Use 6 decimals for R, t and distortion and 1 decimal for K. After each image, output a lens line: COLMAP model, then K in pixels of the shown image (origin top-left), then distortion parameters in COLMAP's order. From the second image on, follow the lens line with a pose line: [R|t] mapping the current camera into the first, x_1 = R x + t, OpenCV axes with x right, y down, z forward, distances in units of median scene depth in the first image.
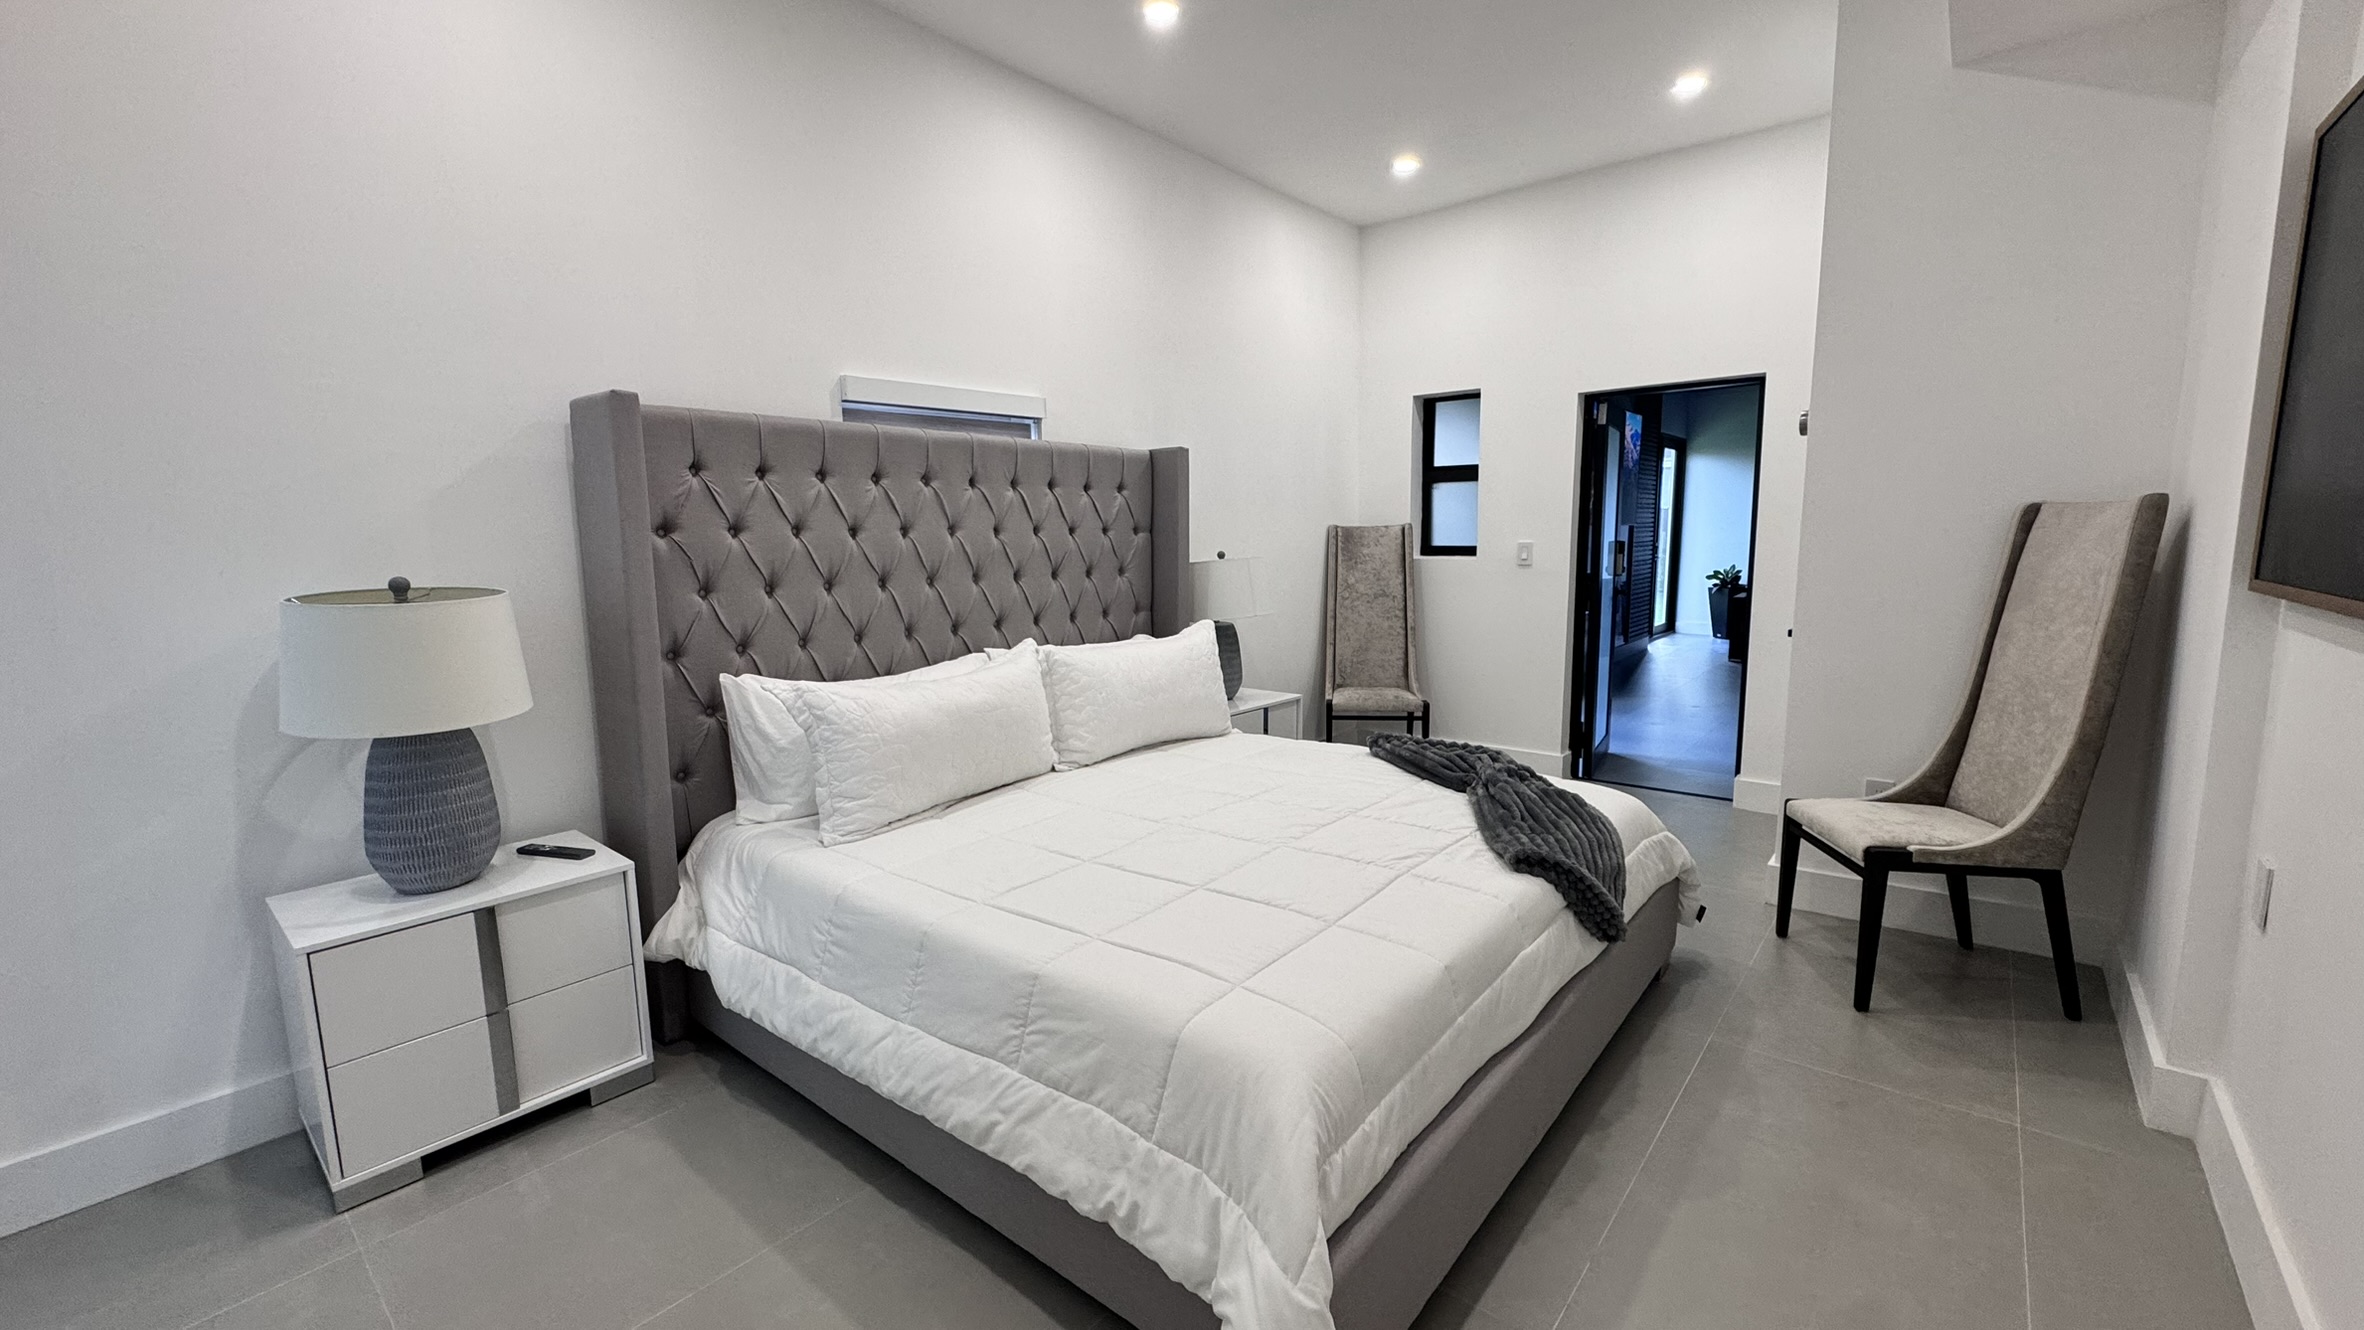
lens RADIAL K [[940.4, 0, 1185.4], [0, 940.4, 651.5], [0, 0, 1]] dist [-0.004348, 0.000160]
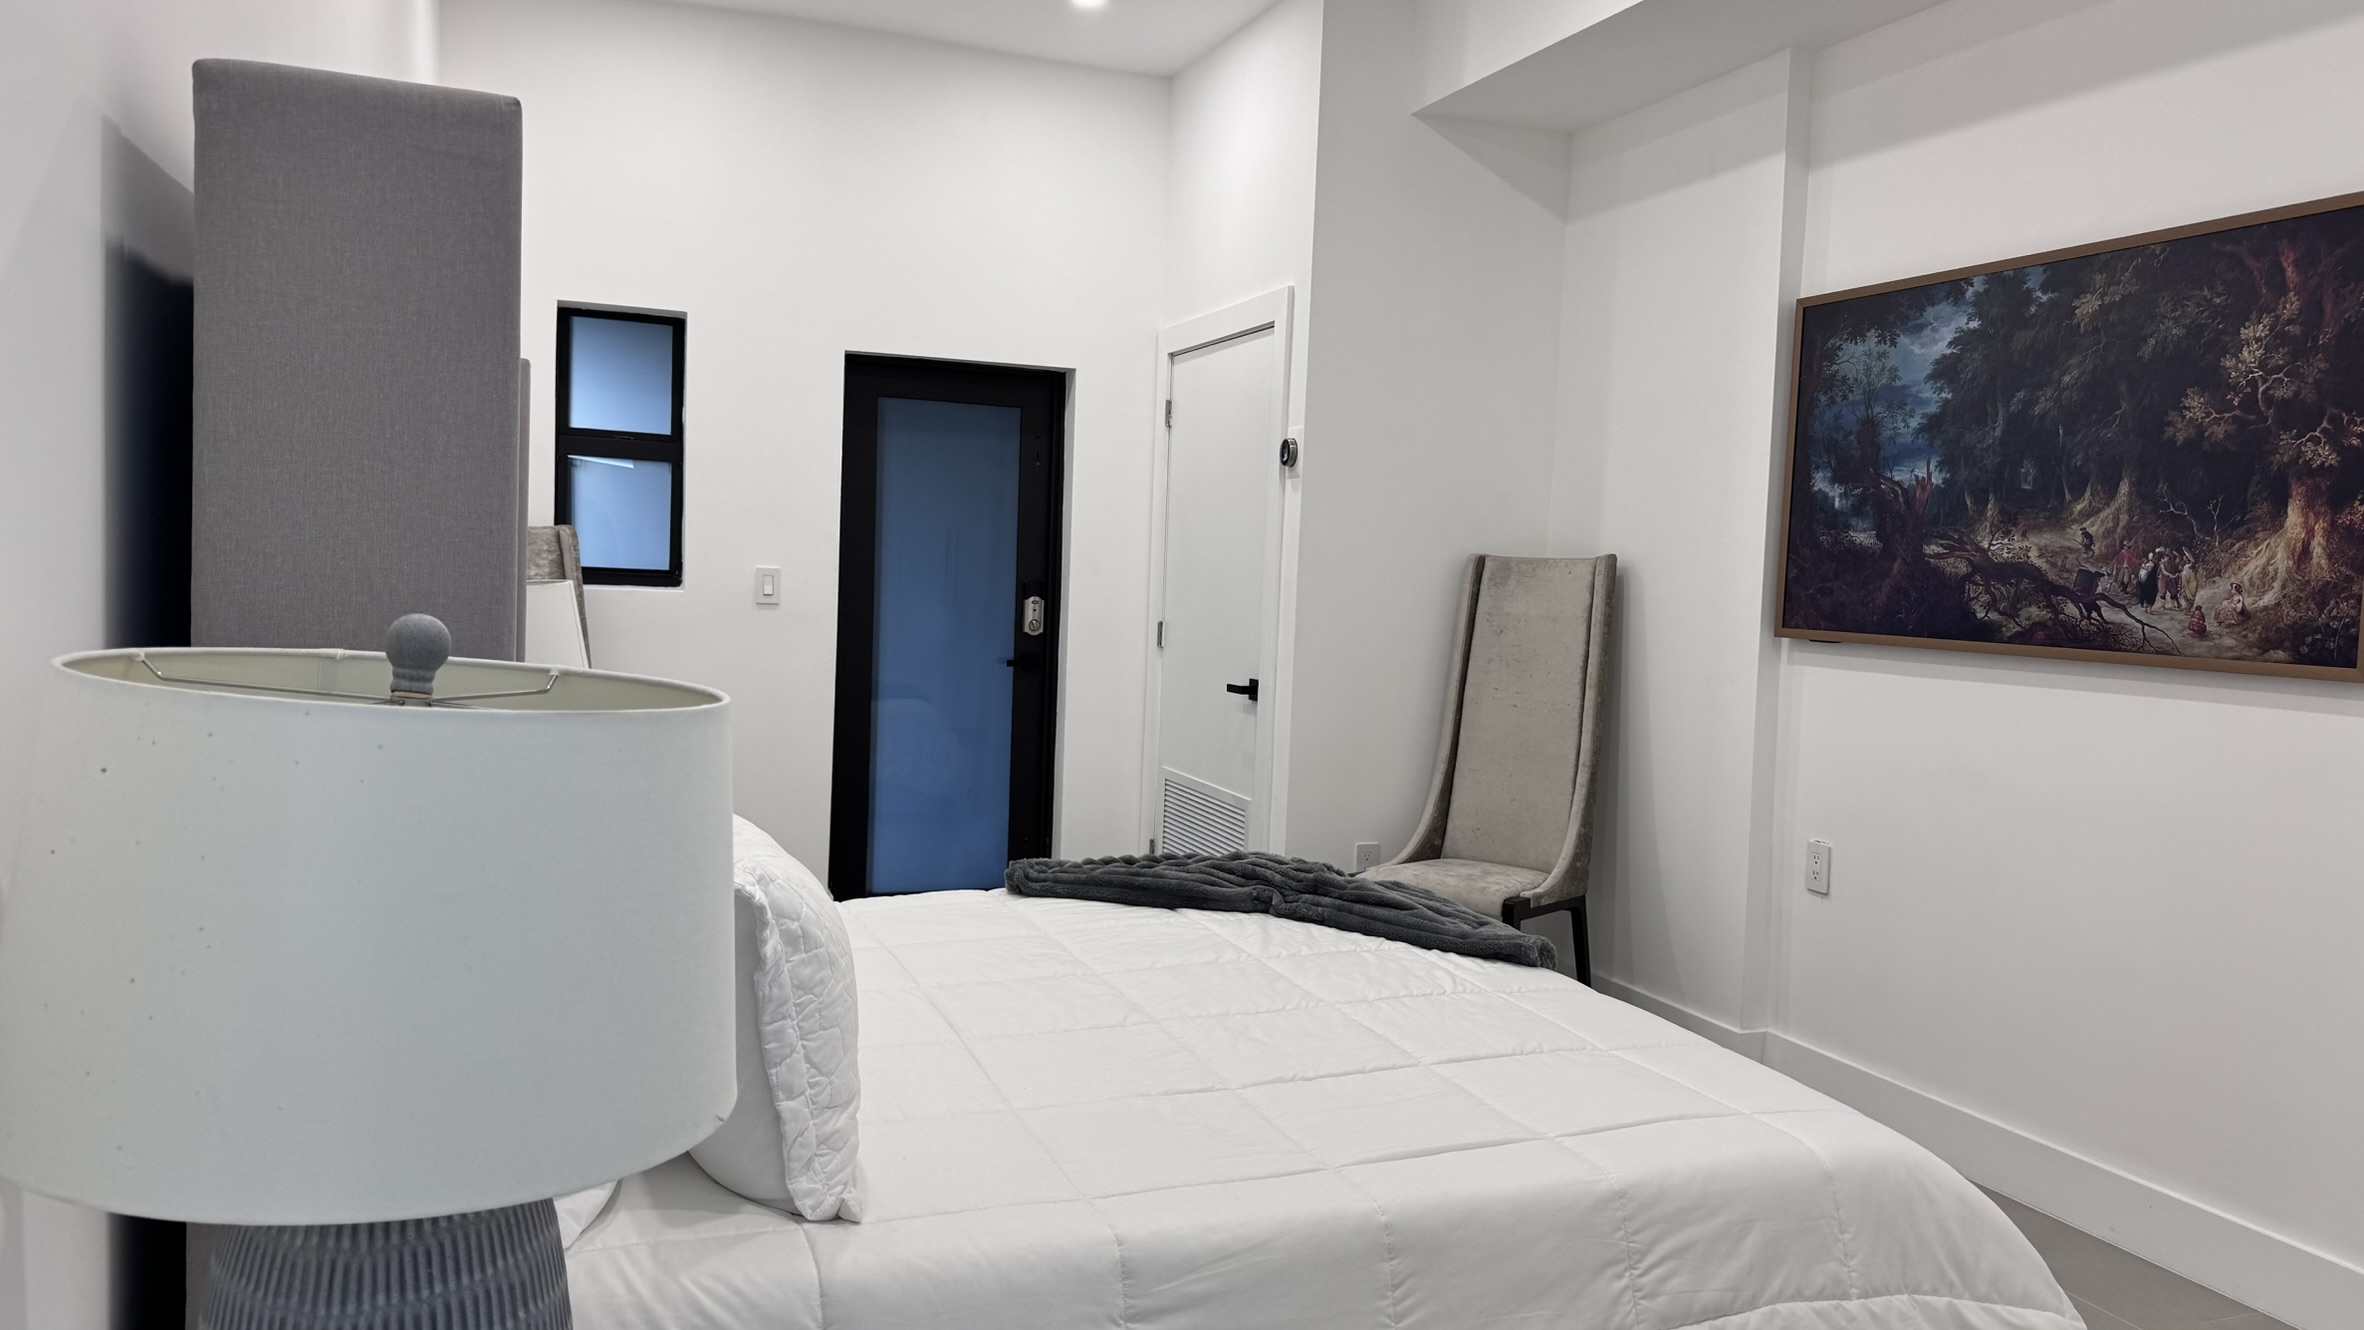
lens RADIAL K [[1649.0, 0, 1174.4], [0, 1649.0, 630.9], [0, 0, 1]] dist [0.092522, -0.131550]
pose [[0.491373, -0.000367, 0.870949, -0.948028], [0.064321, 0.997284, -0.035868, -0.032401], [-0.868571, 0.073645, 0.490062, 0.436931]]
